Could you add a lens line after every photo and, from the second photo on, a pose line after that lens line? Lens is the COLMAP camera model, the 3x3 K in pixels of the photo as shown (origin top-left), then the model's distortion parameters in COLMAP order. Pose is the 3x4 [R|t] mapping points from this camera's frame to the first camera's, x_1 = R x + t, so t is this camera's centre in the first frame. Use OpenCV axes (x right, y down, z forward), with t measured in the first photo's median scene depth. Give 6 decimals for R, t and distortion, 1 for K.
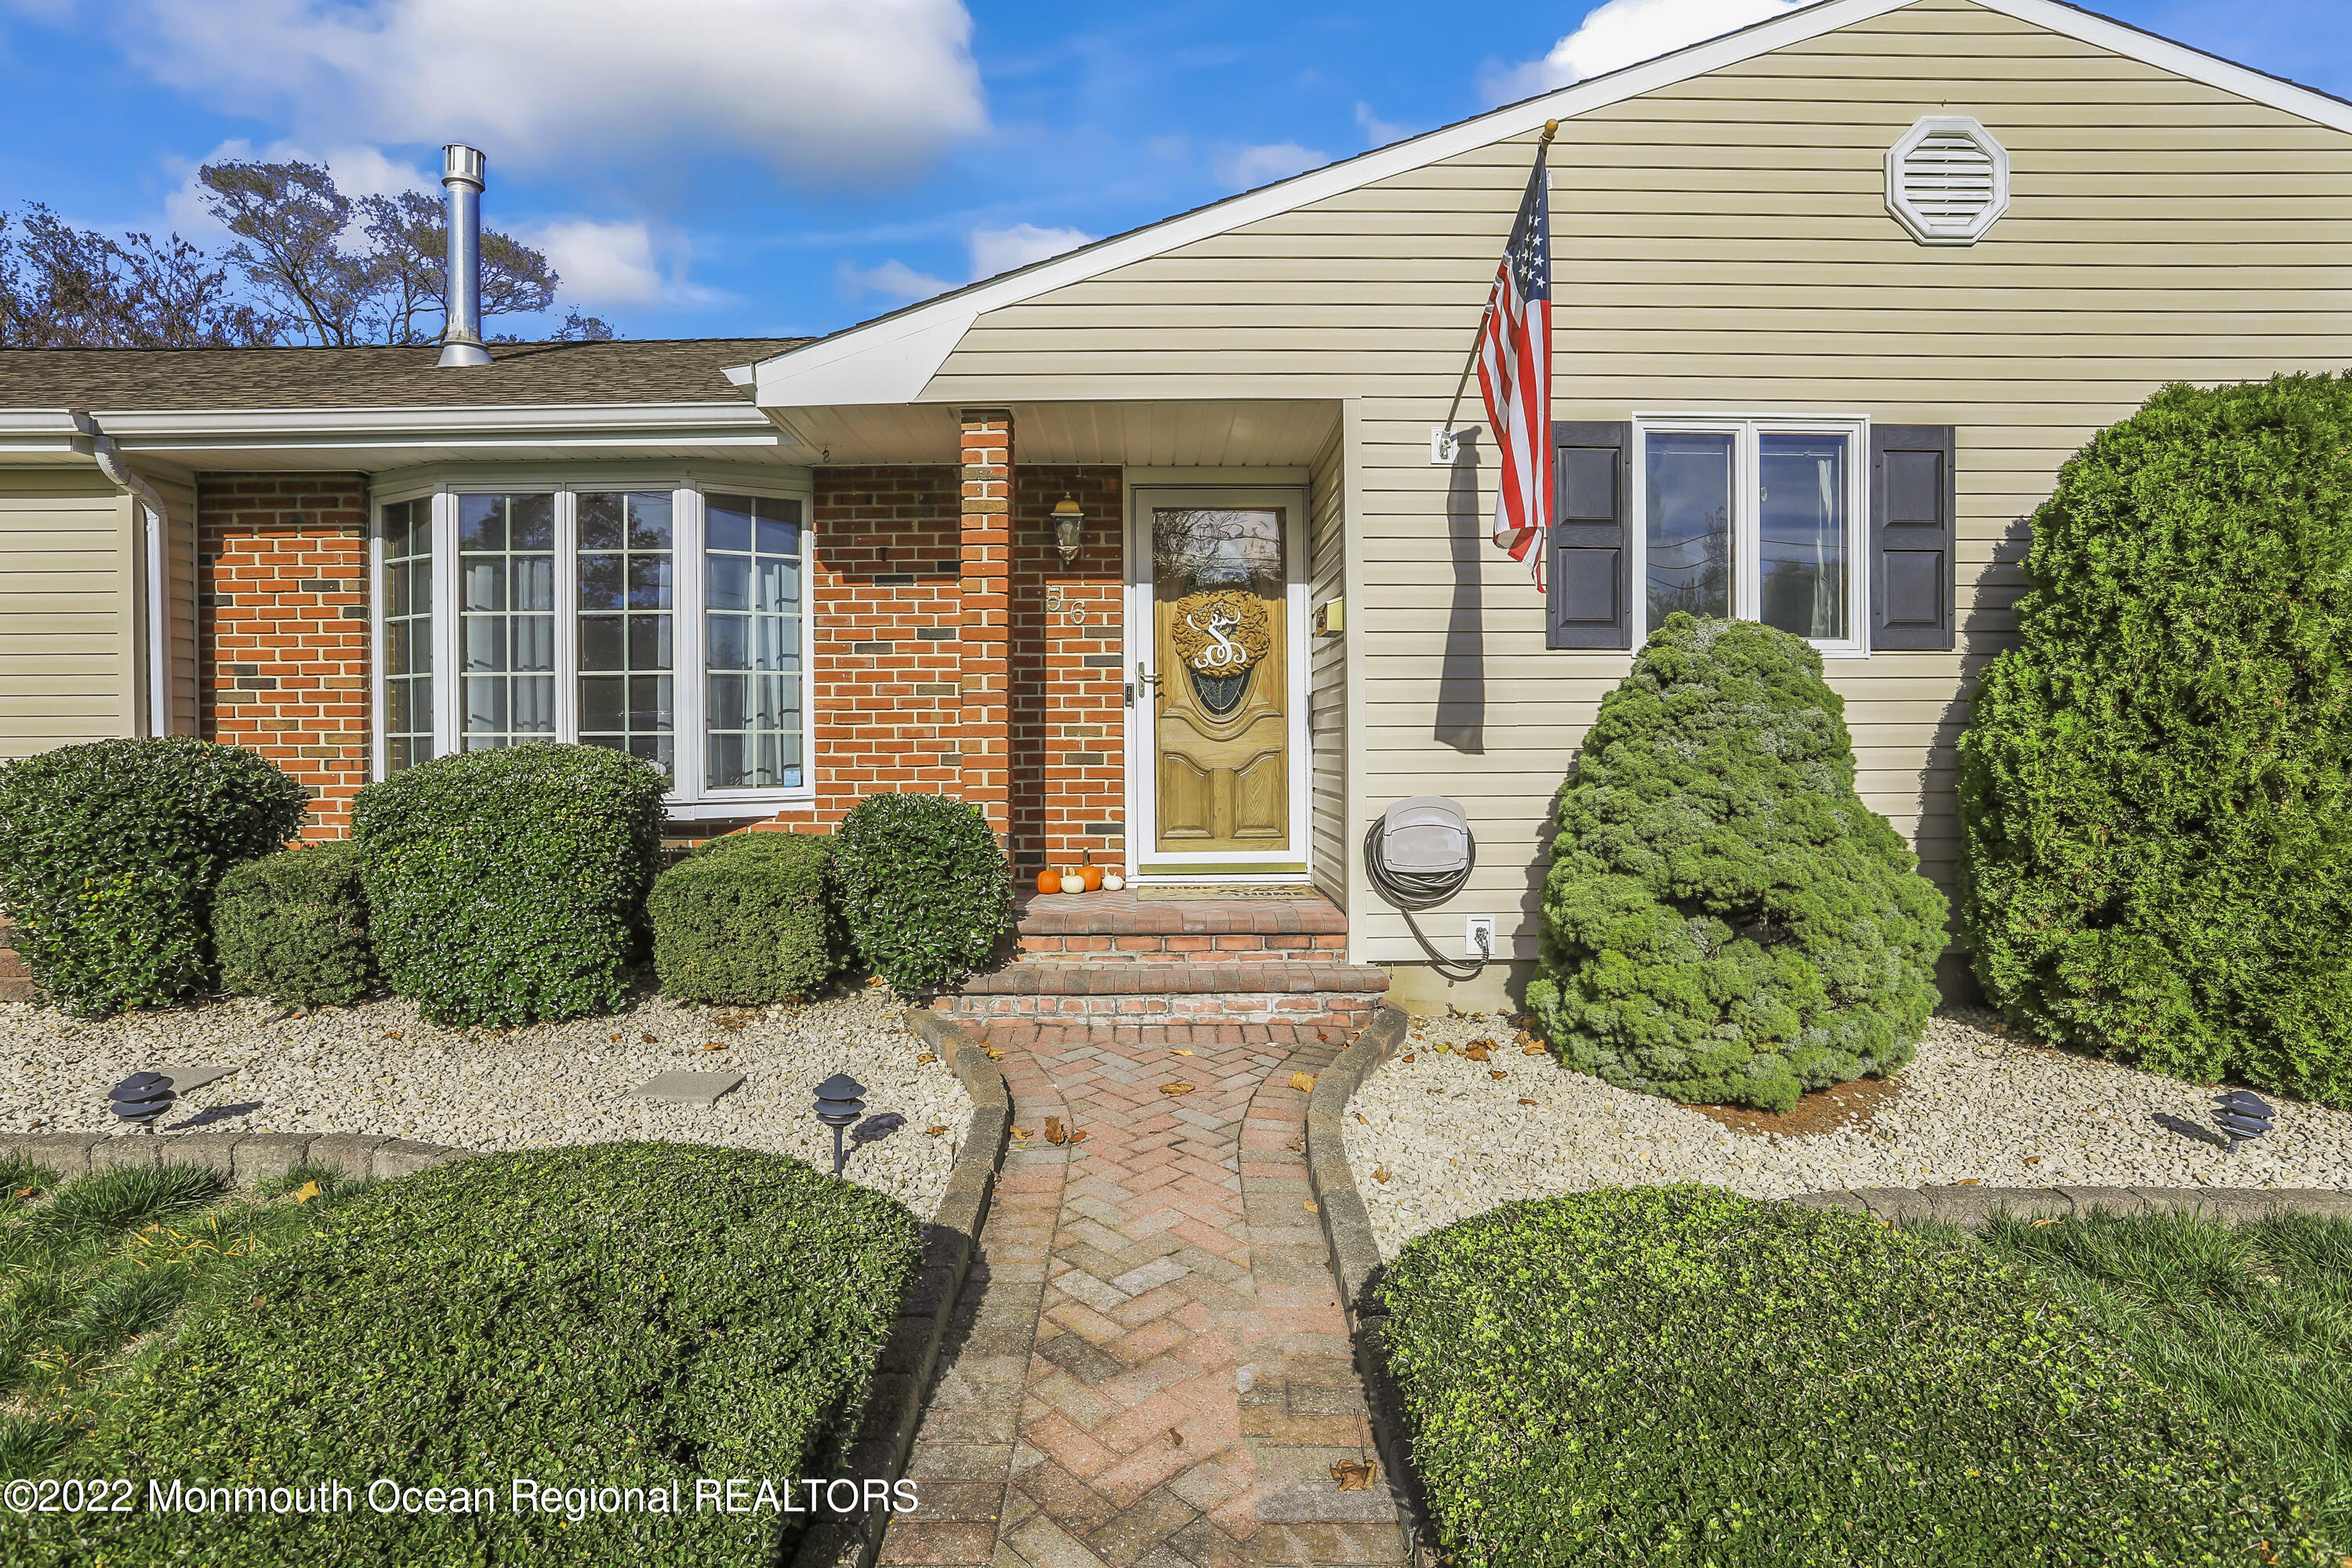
lens RADIAL K [[1218.9, 0, 1176.0], [0, 1218.9, 784.0], [0, 0, 1]] dist [-0.042214, 0.020922]
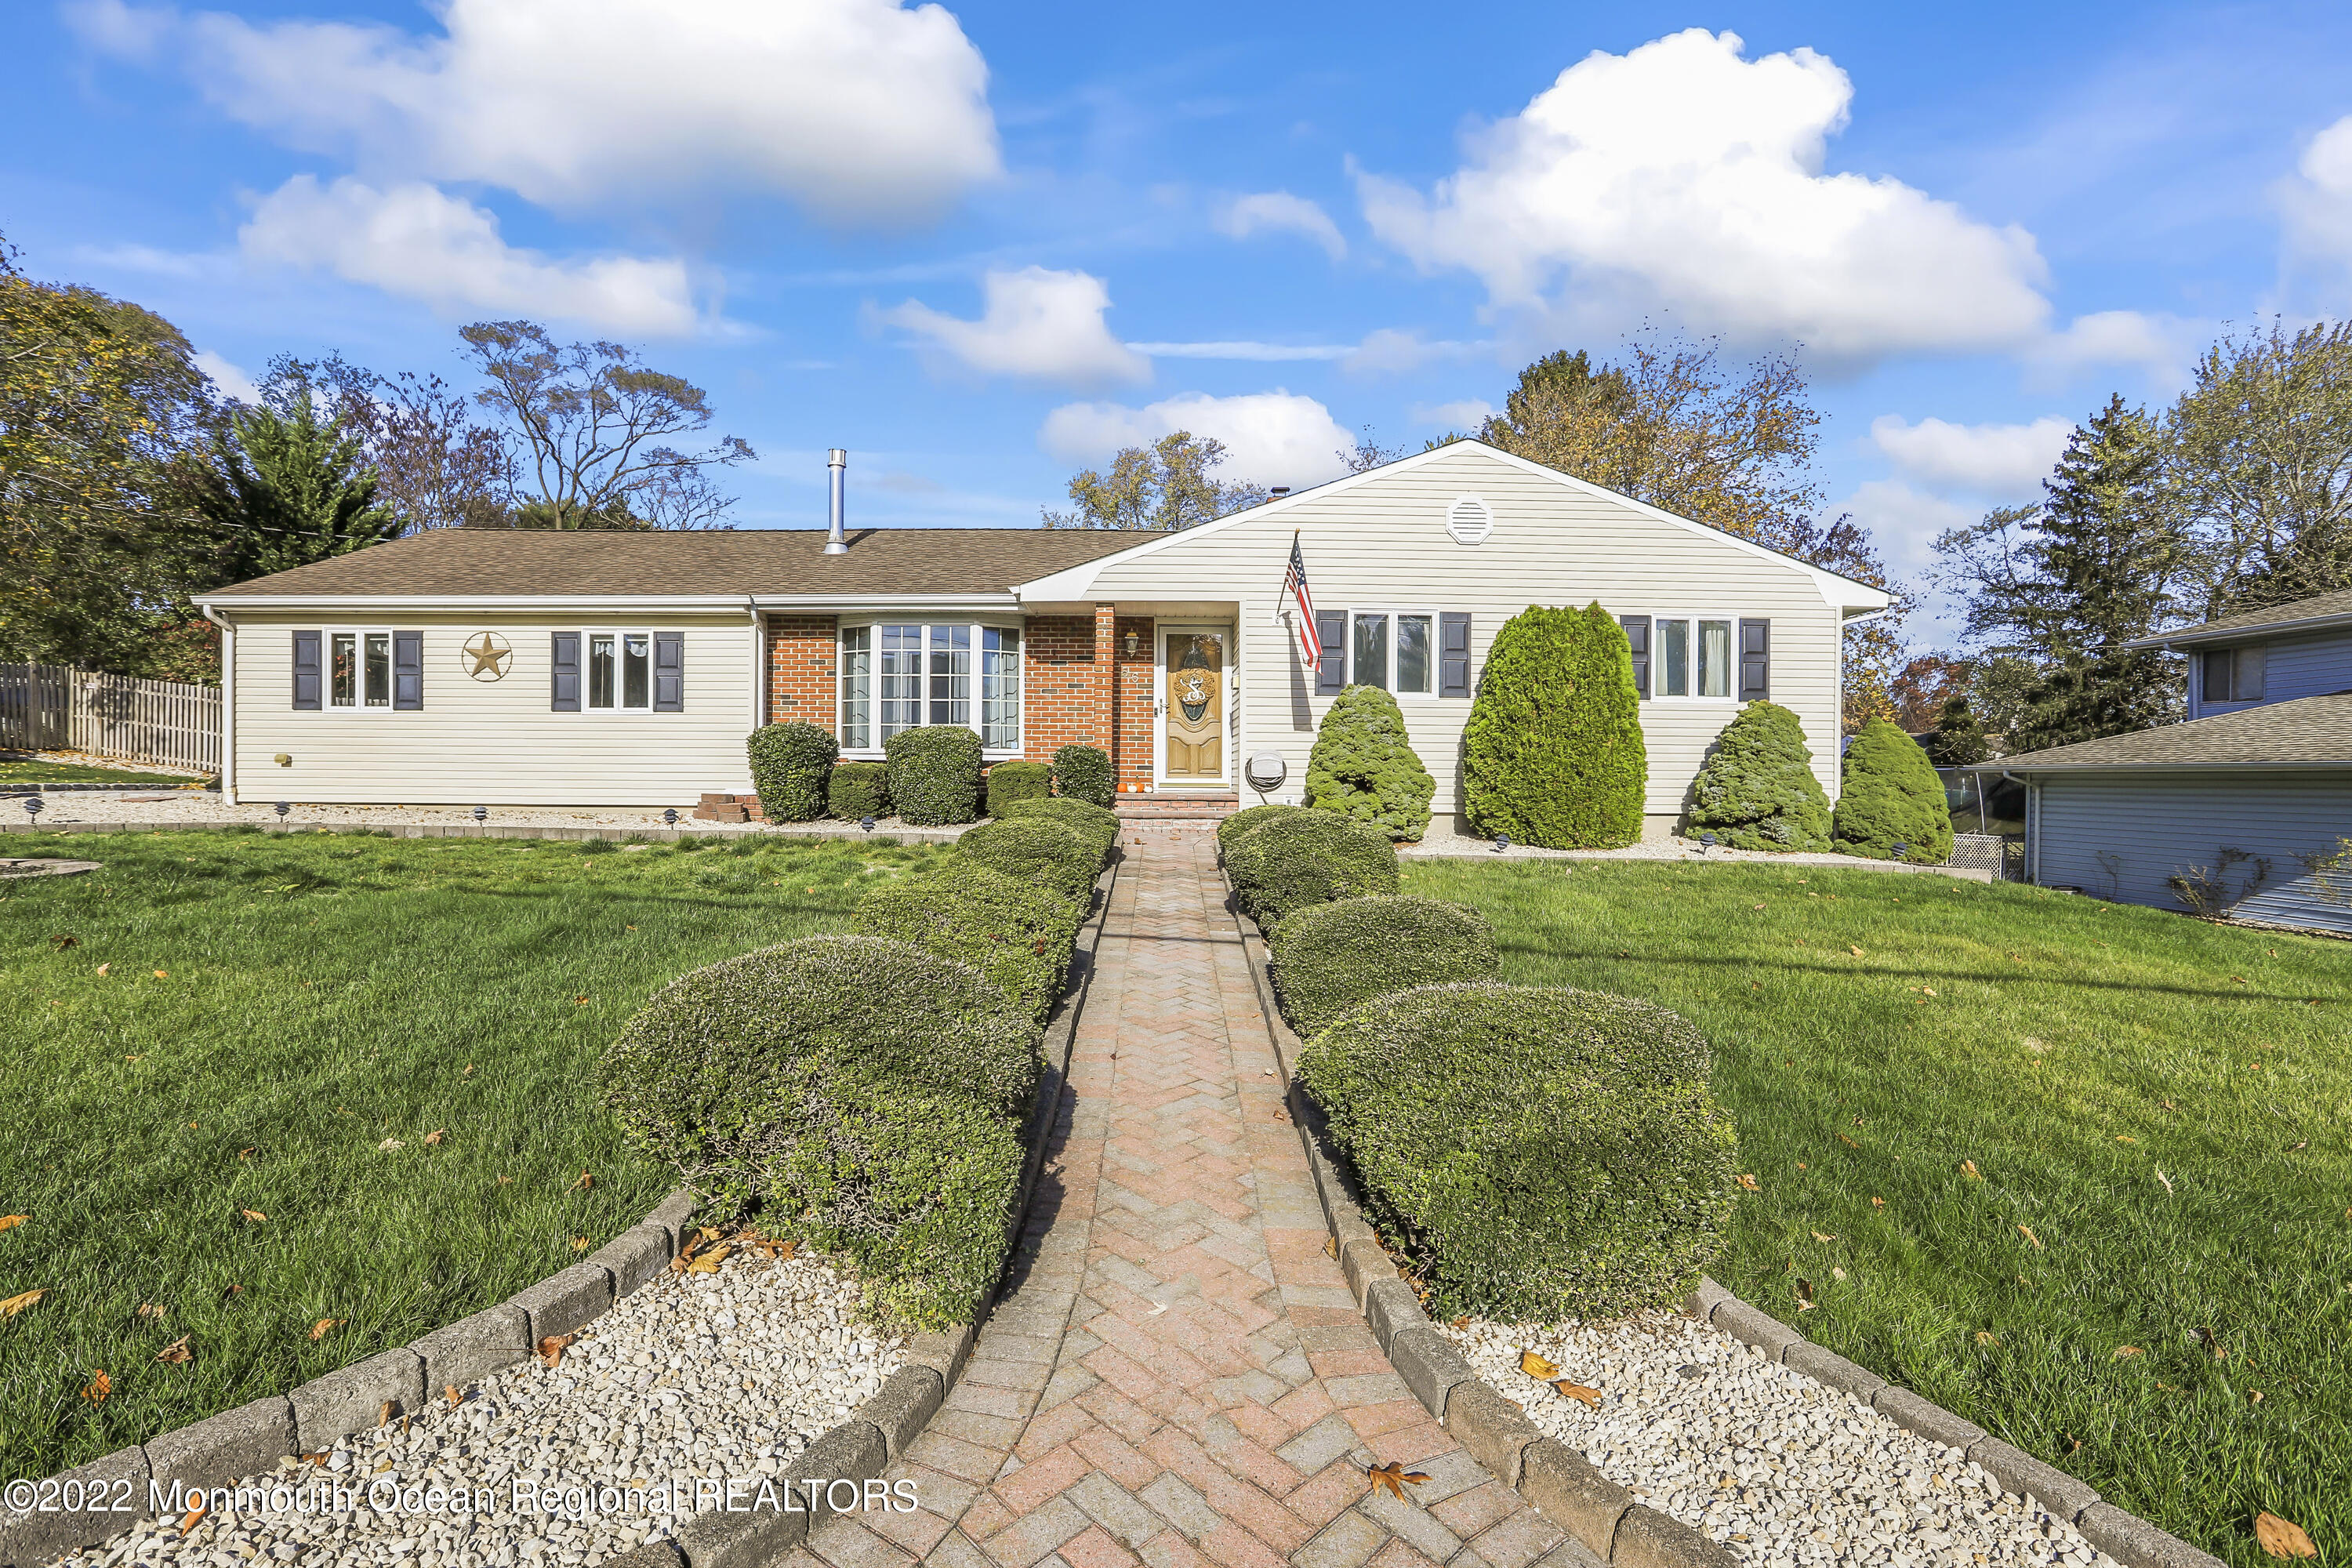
lens RADIAL K [[1080.3, 0, 1165.6], [0, 1080.3, 798.7], [0, 0, 1]] dist [-0.030771, 0.001259]
pose [[0.999913, 0.012314, -0.004819, -0.007493], [-0.012352, 0.999893, -0.007835, 0.122339], [0.004722, 0.007894, 0.999958, -1.211420]]
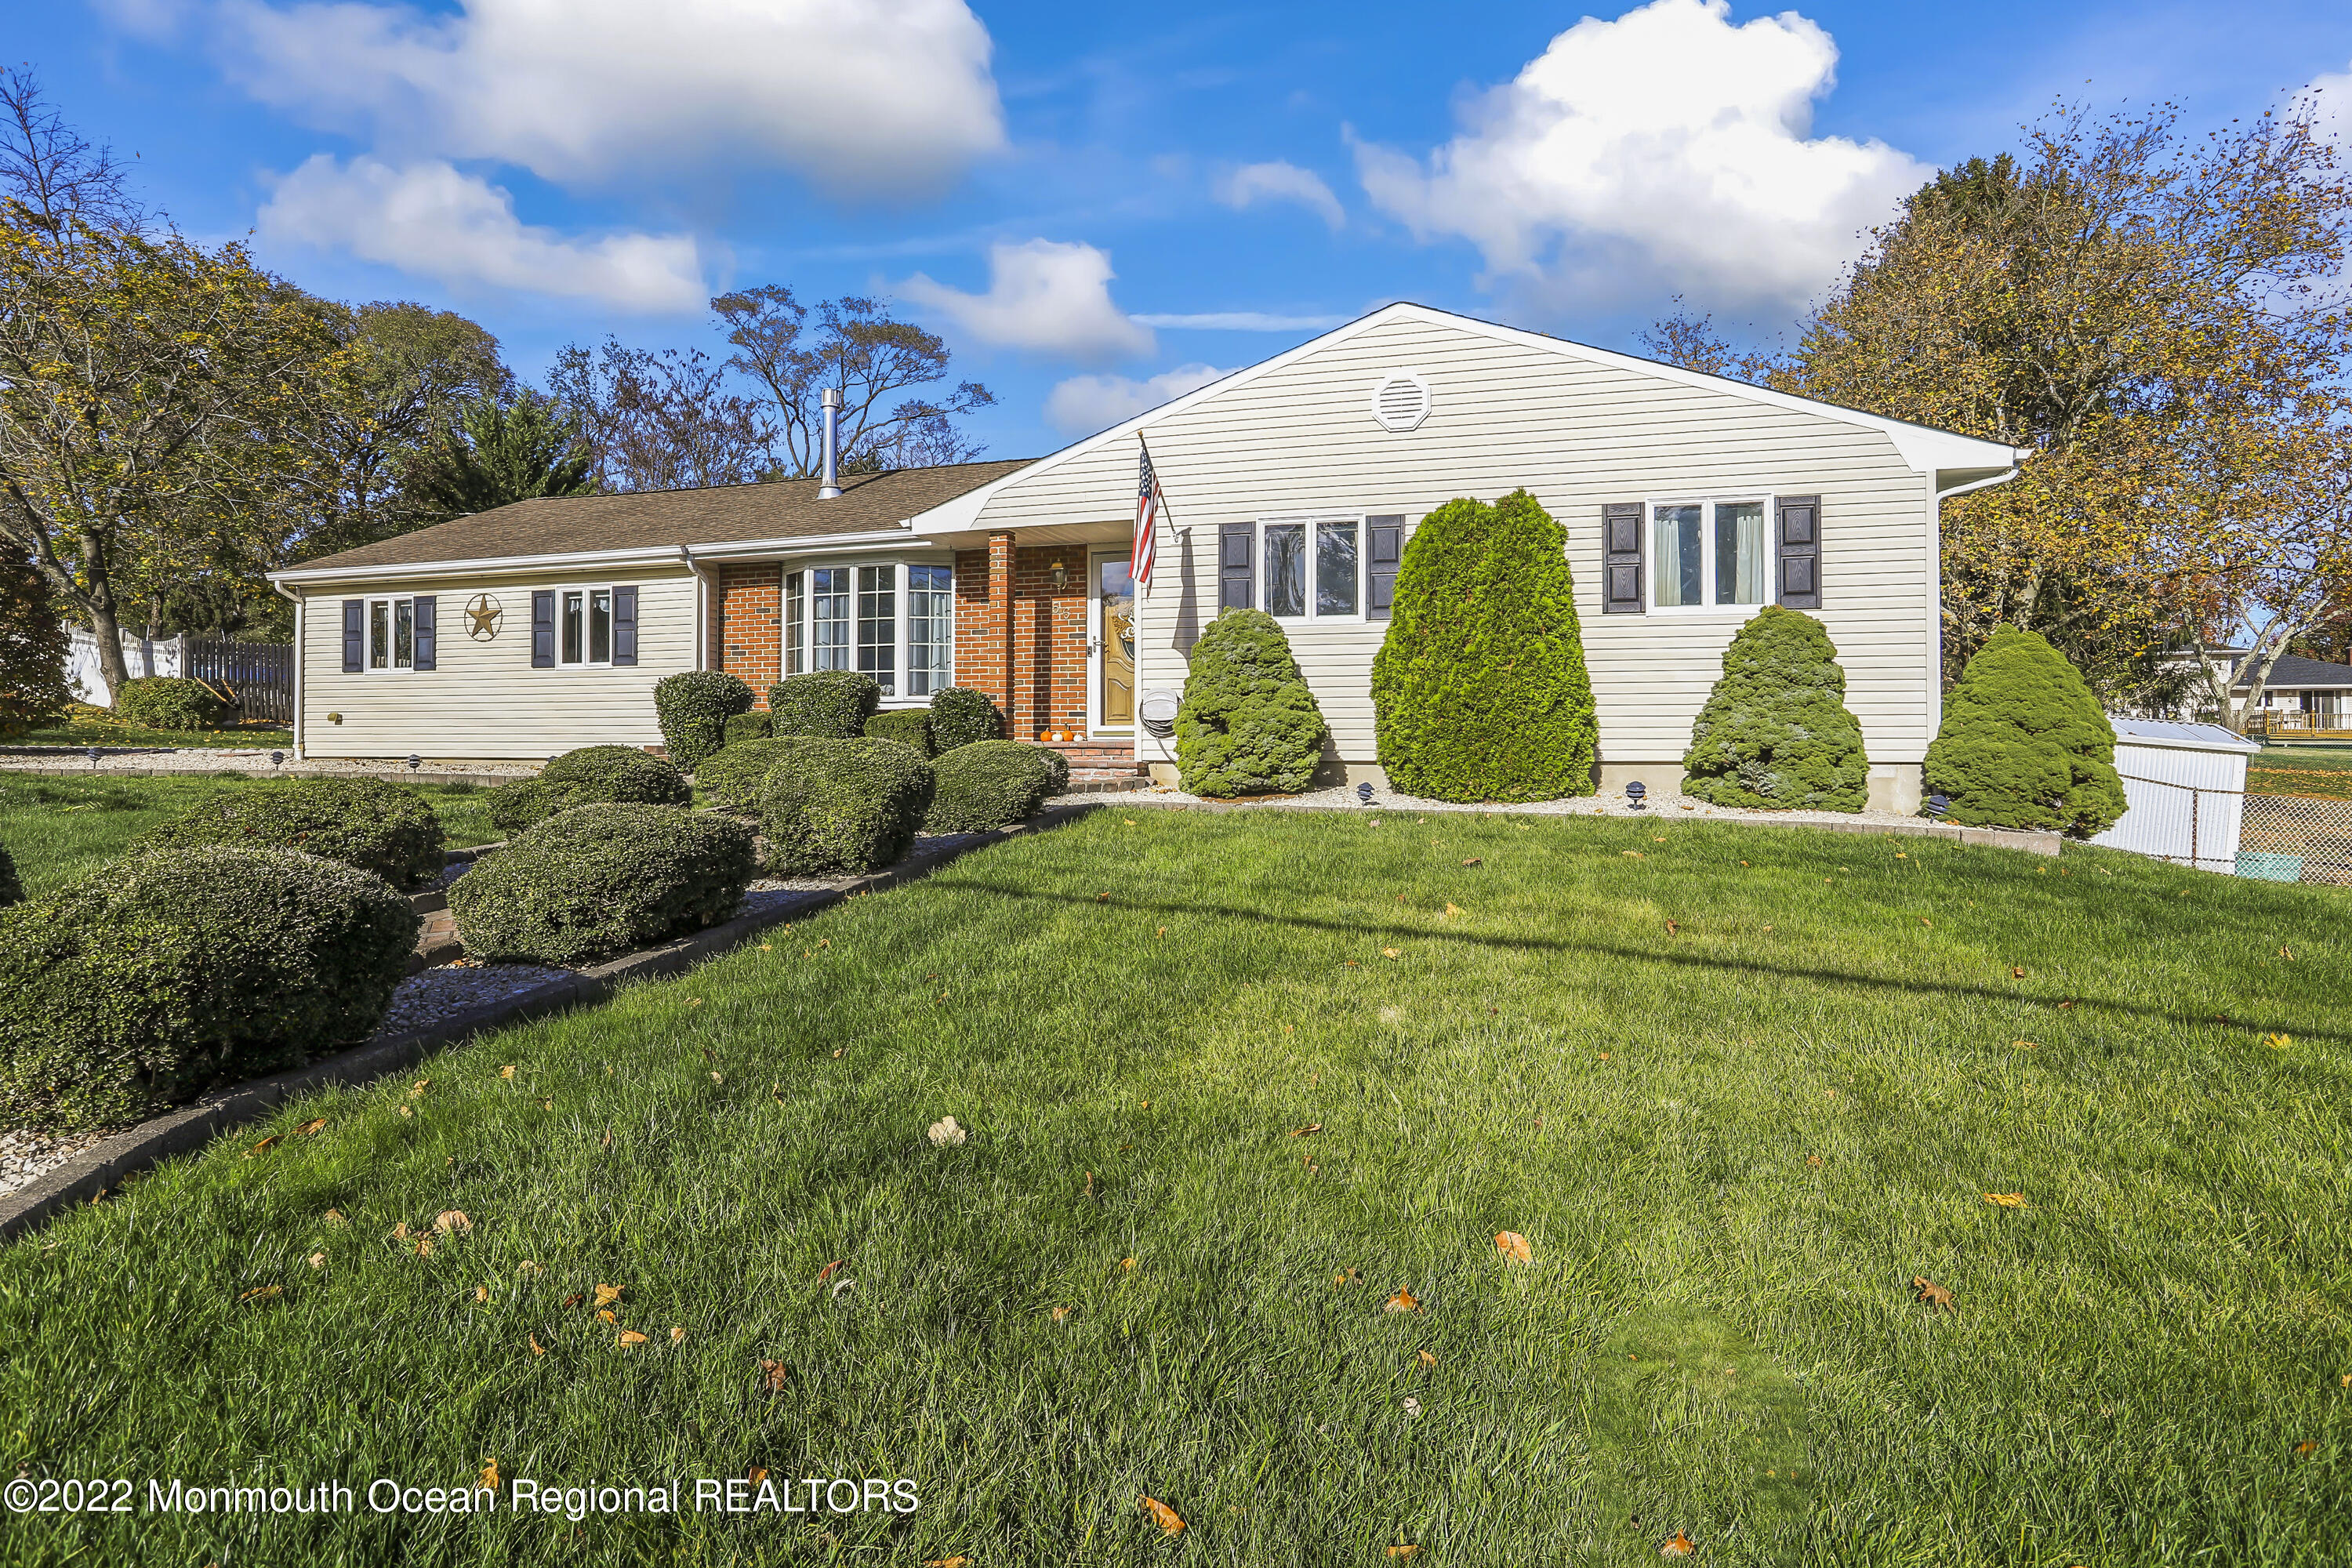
lens RADIAL K [[1288.9, 0, 1164.0], [0, 1288.9, 755.1], [0, 0, 1]] dist [-0.025678, 0.000409]
pose [[0.945538, 0.006689, -0.325443, 0.877852], [-0.015623, 0.999569, -0.024846, 0.173137], [0.325136, 0.028577, 0.945235, -1.152316]]
